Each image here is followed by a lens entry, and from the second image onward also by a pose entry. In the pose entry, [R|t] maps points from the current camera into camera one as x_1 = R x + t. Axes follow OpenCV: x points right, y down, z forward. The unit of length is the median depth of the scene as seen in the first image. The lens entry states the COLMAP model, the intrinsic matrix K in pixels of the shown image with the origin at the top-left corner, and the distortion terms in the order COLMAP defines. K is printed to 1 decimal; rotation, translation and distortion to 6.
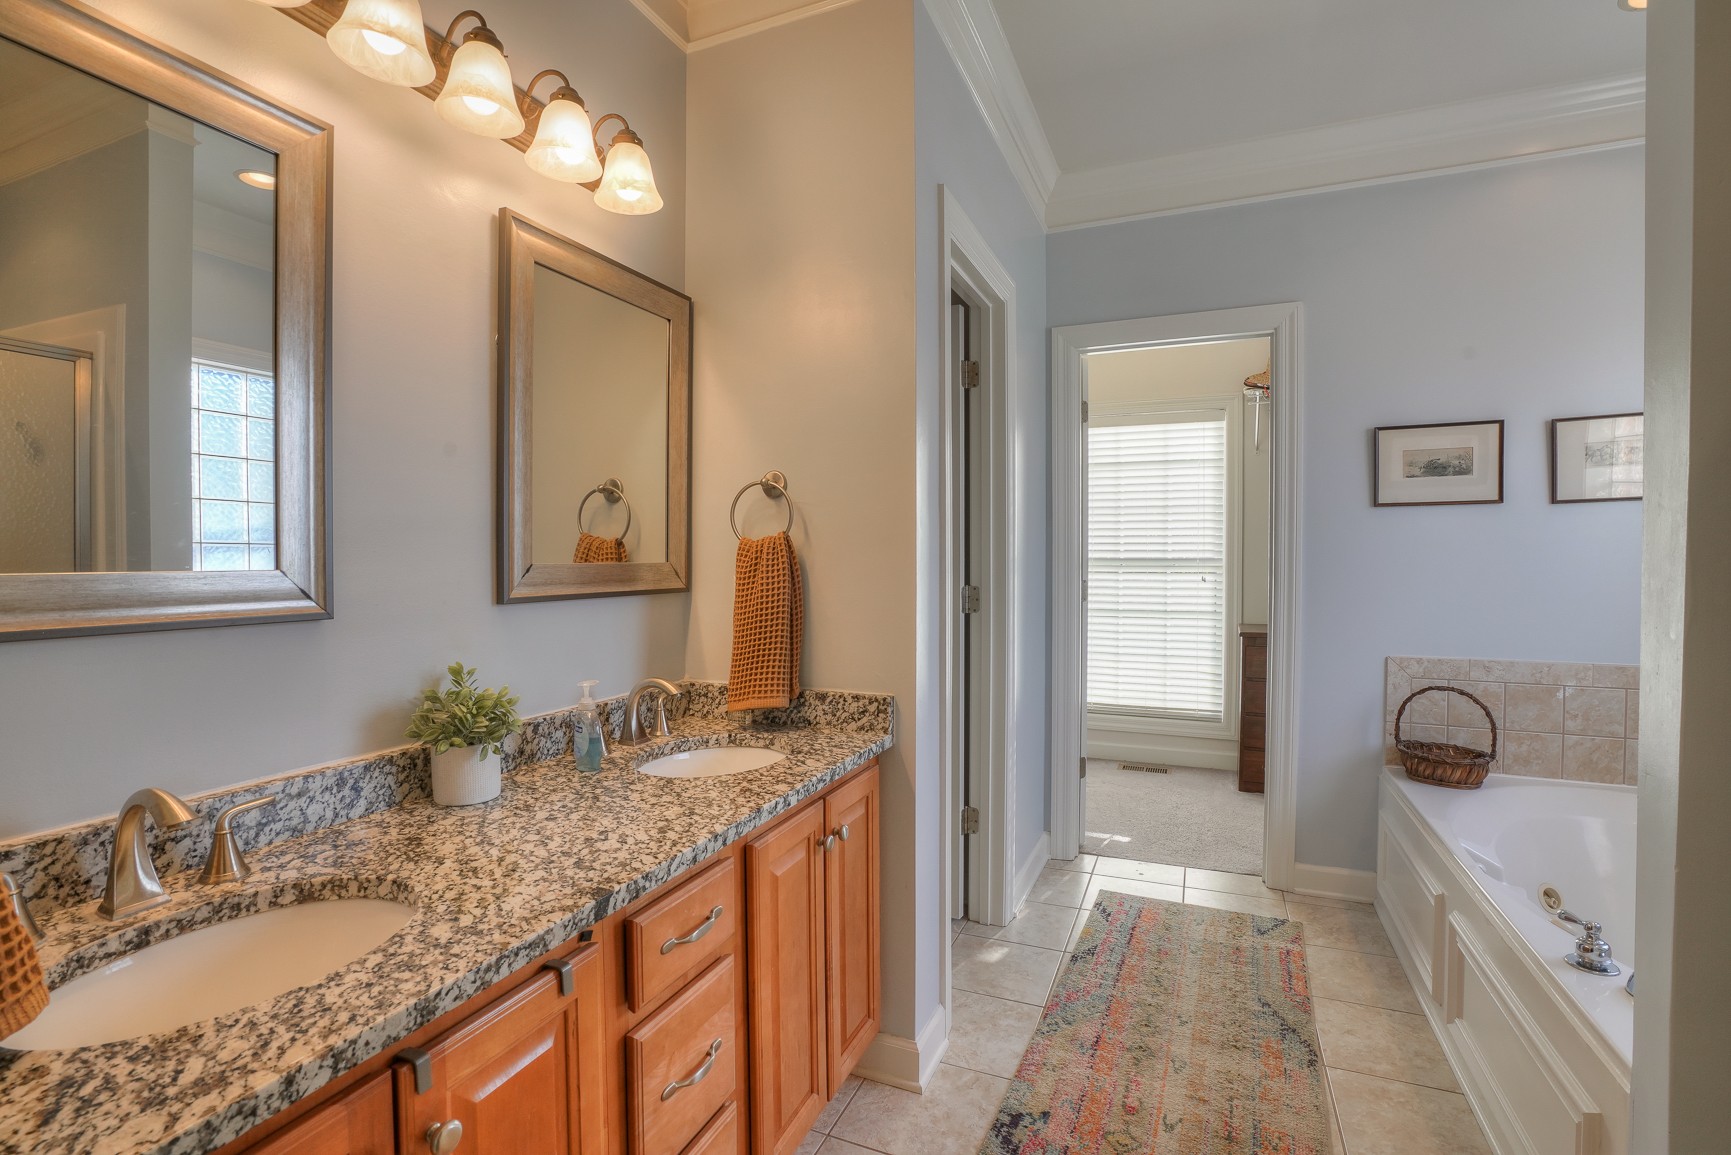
lens RADIAL K [[792.1, 0, 856.6], [0, 792.1, 563.2], [0, 0, 1]] dist [-0.054416, 0.014085]
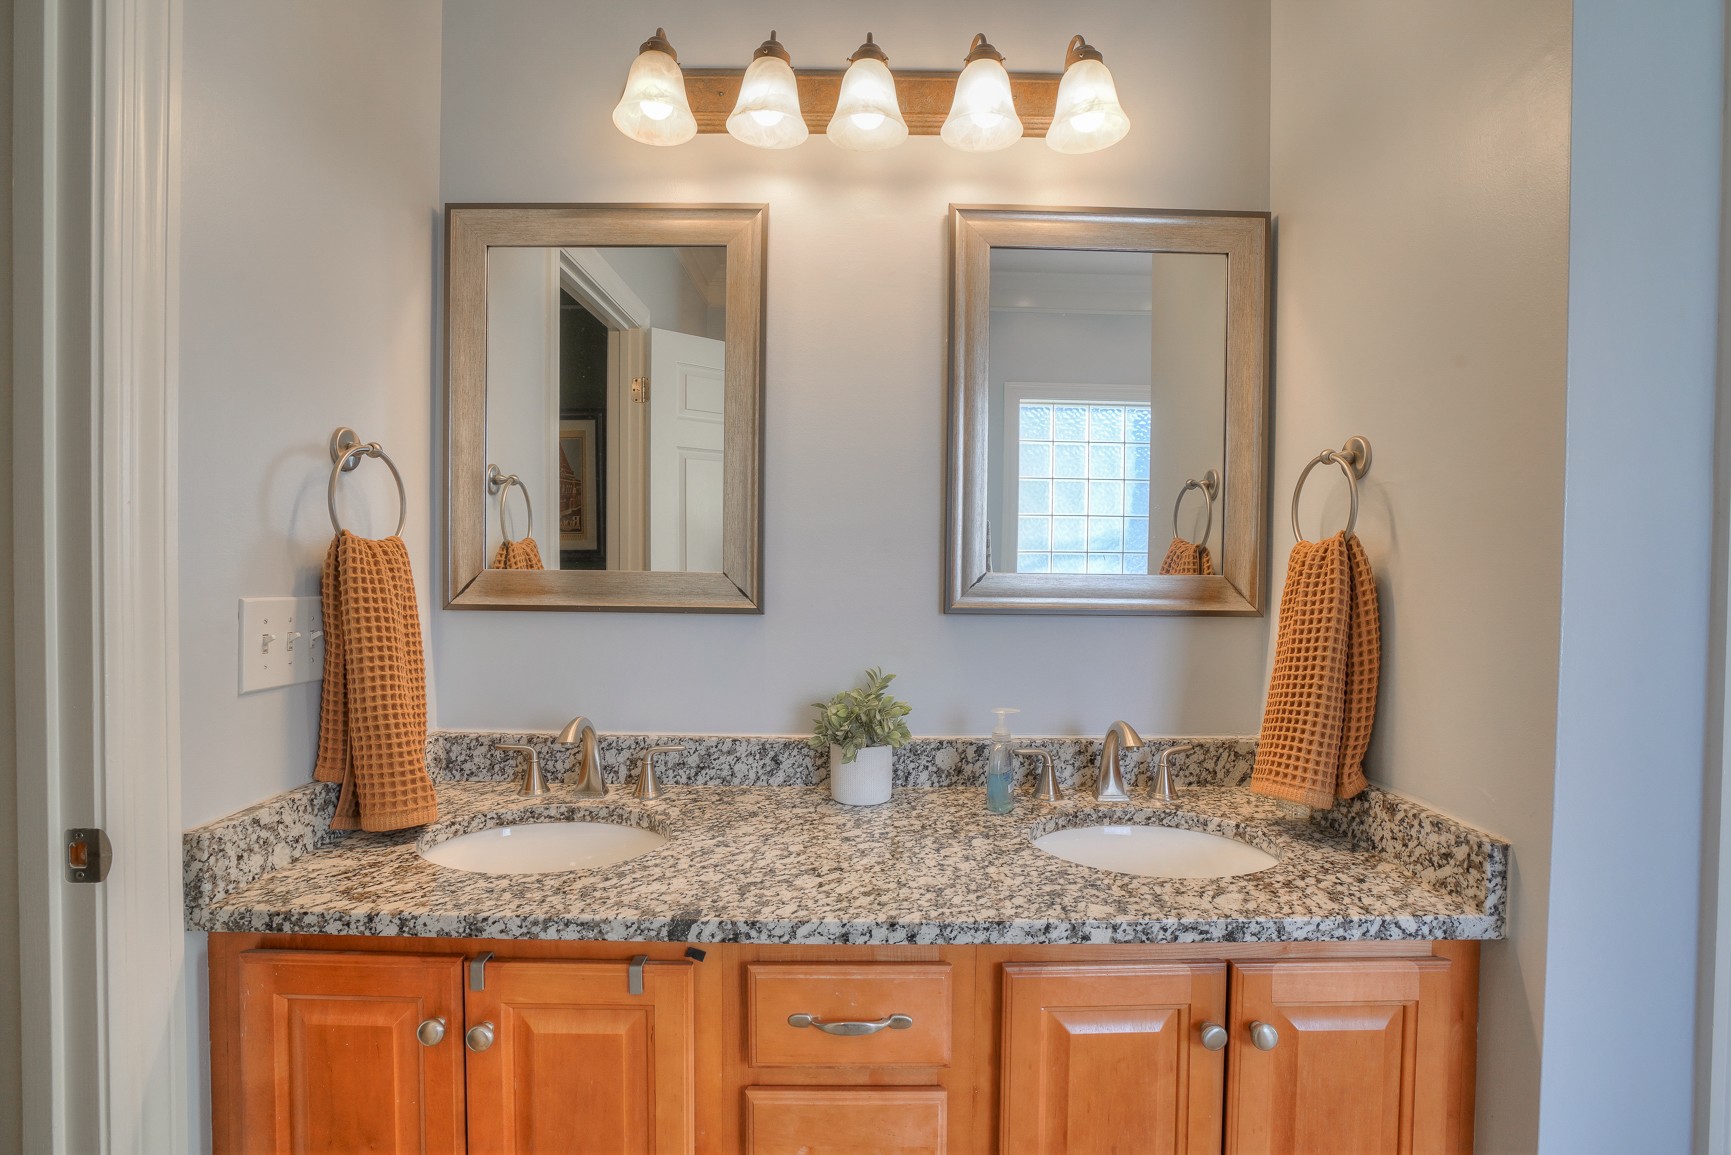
lens RADIAL K [[792.1, 0, 853.6], [0, 792.1, 570.4], [0, 0, 1]] dist [-0.054416, 0.014085]
pose [[0.407393, 0.018467, -0.913066, 0.497834], [-0.016880, 0.999777, 0.012689, -0.015553], [0.913097, 0.010243, 0.407614, 0.620236]]
